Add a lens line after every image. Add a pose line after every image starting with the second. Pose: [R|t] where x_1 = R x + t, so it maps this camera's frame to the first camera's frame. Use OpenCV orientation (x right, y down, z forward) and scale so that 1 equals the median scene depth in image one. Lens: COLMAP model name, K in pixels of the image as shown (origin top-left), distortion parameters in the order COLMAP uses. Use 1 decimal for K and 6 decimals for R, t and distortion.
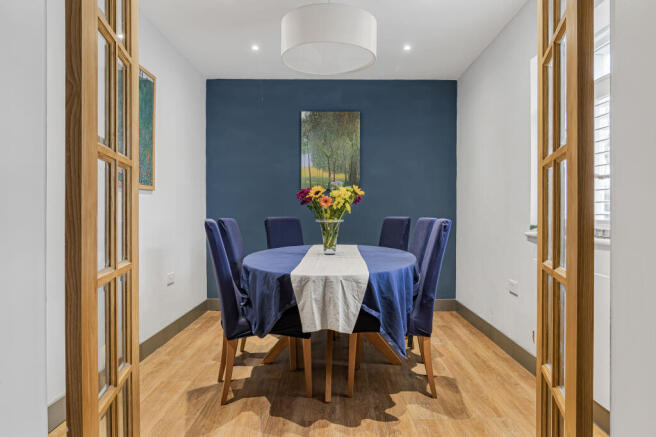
lens RADIAL K [[435.4, 0, 327.1], [0, 435.4, 221.0], [0, 0, 1]] dist [-0.008798, -0.001691]
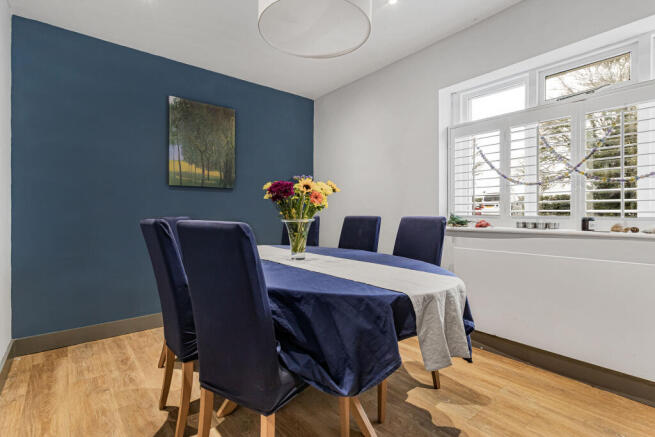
lens RADIAL K [[319.8, 0, 327.6], [0, 319.8, 215.2], [0, 0, 1]] dist [0.009684, -0.000425]
pose [[0.754860, -0.007675, 0.655841, -0.244039], [0.015635, 0.999858, -0.006295, -0.004084], [-0.655699, 0.015007, 0.754873, 0.314754]]
